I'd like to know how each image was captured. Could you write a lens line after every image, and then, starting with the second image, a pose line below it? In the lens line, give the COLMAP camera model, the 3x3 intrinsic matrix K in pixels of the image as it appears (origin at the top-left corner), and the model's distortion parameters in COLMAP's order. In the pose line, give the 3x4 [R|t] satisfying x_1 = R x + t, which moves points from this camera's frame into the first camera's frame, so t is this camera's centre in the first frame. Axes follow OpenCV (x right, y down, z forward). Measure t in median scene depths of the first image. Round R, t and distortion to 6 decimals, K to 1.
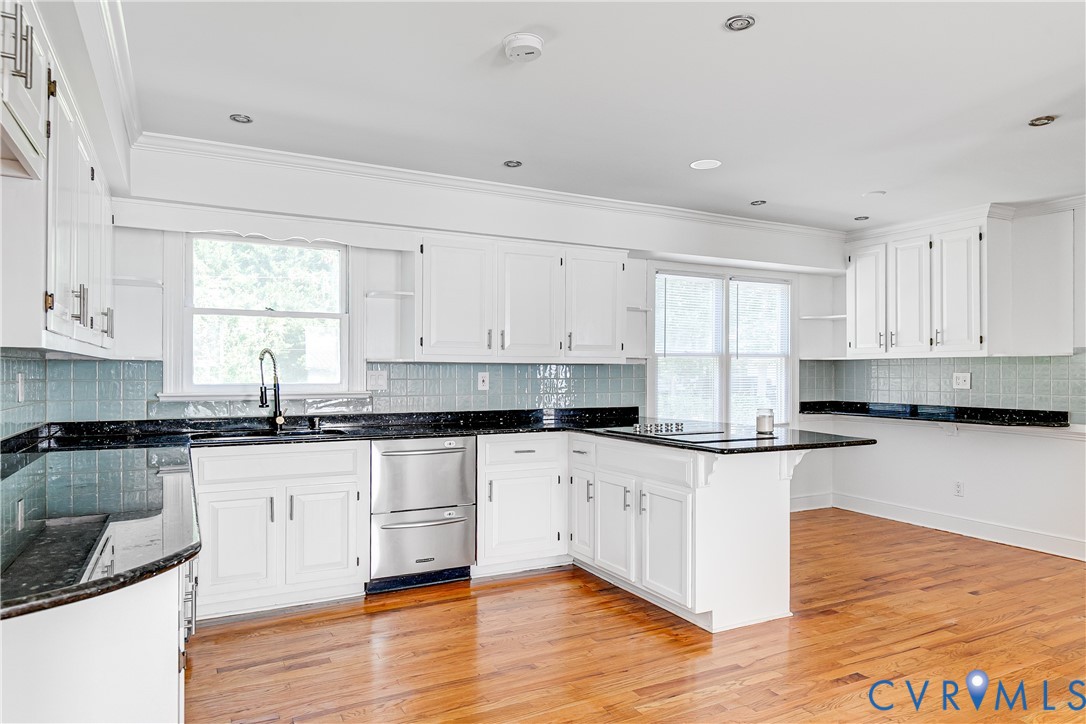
lens RADIAL K [[676.1, 0, 548.2], [0, 676.1, 370.1], [0, 0, 1]] dist [0.009709, 0.001603]
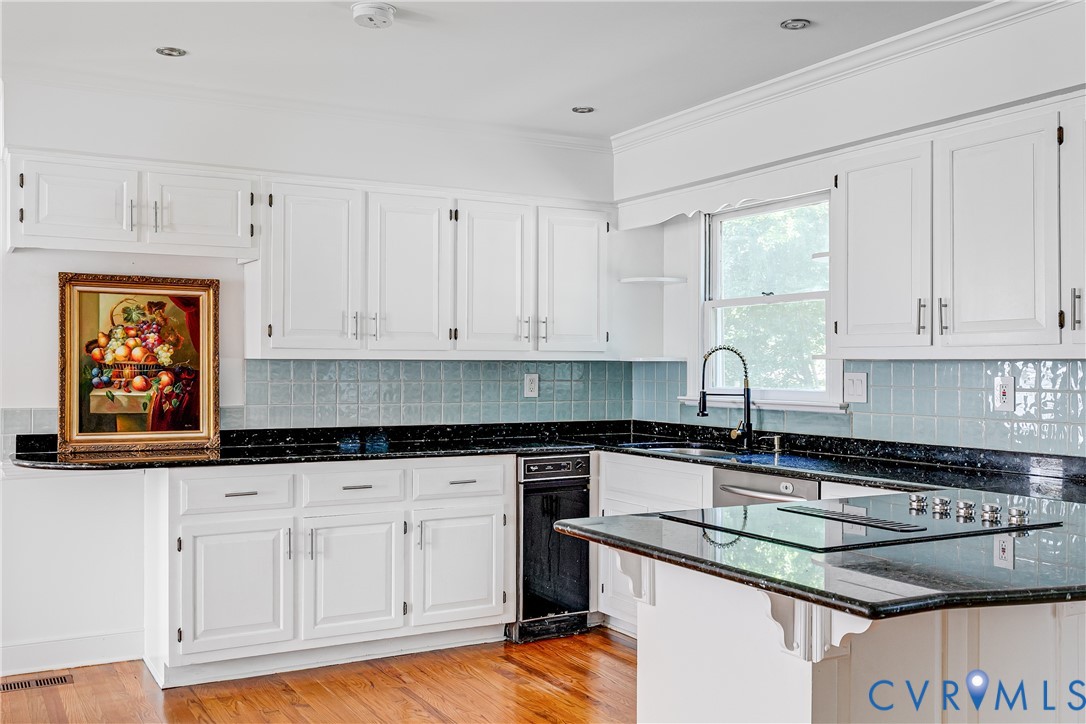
lens RADIAL K [[1068.2, 0, 540.6], [0, 1068.2, 362.2], [0, 0, 1]] dist [0.032079, 0.000000]
pose [[0.000882, -0.007559, -0.999971, 0.856744], [-0.001085, 0.999971, -0.007560, -0.001471], [0.999999, 0.001092, 0.000874, 0.756896]]
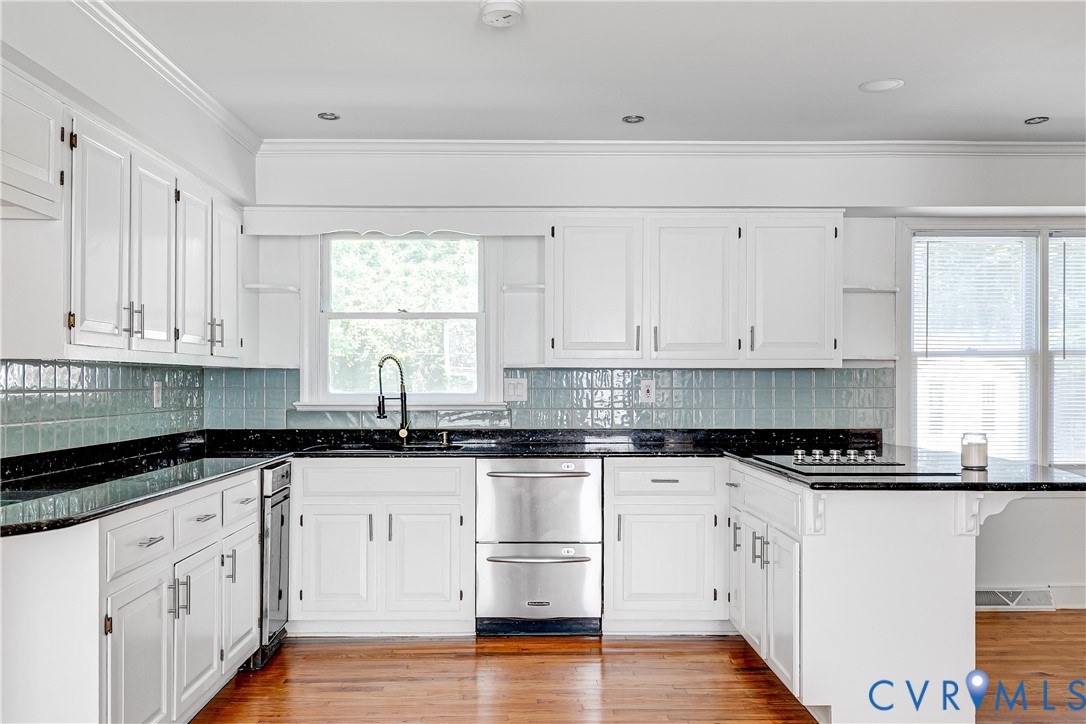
lens RADIAL K [[962.1, 0, 555.8], [0, 962.1, 375.9], [0, 0, 1]] dist [0.015866, -0.012908]
pose [[0.885940, -0.004306, -0.463781, 0.378097], [0.002958, 0.999989, -0.003634, 0.002247], [0.463791, 0.001847, 0.885943, -0.048133]]
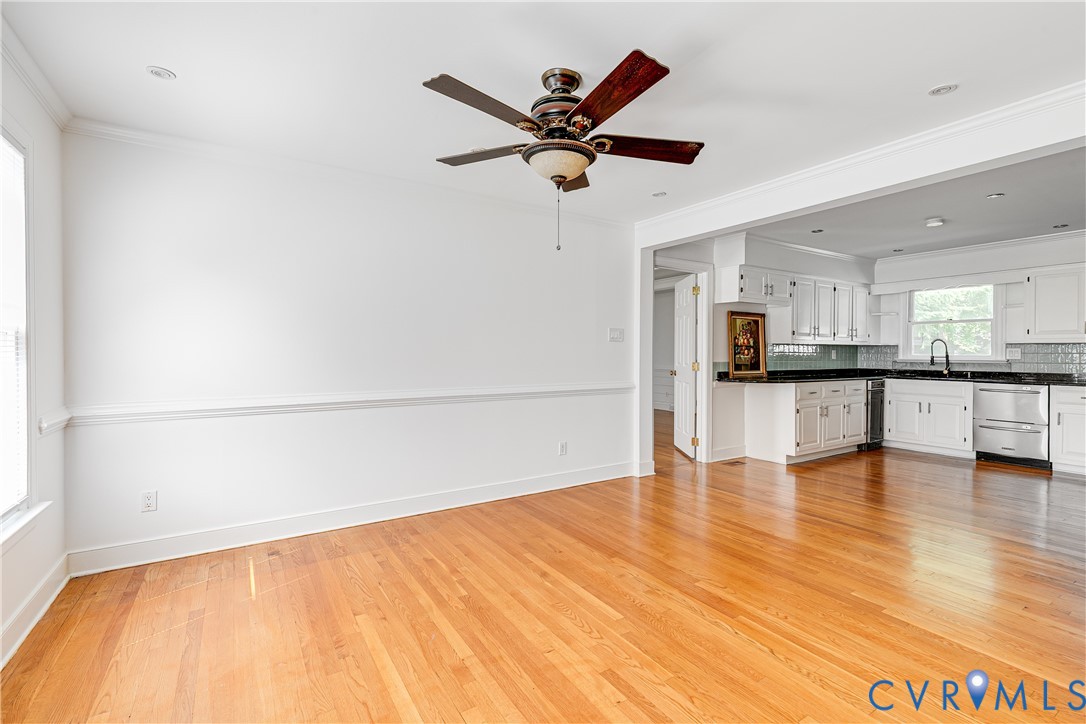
lens RADIAL K [[501.8, 0, 540.5], [0, 501.8, 358.3], [0, 0, 1]] dist [0.008473, -0.002635]
pose [[0.064855, 0.007419, -0.997867, 1.102033], [-0.000621, 0.999972, 0.007394, 0.019413], [0.997894, 0.000140, 0.064858, -0.381611]]
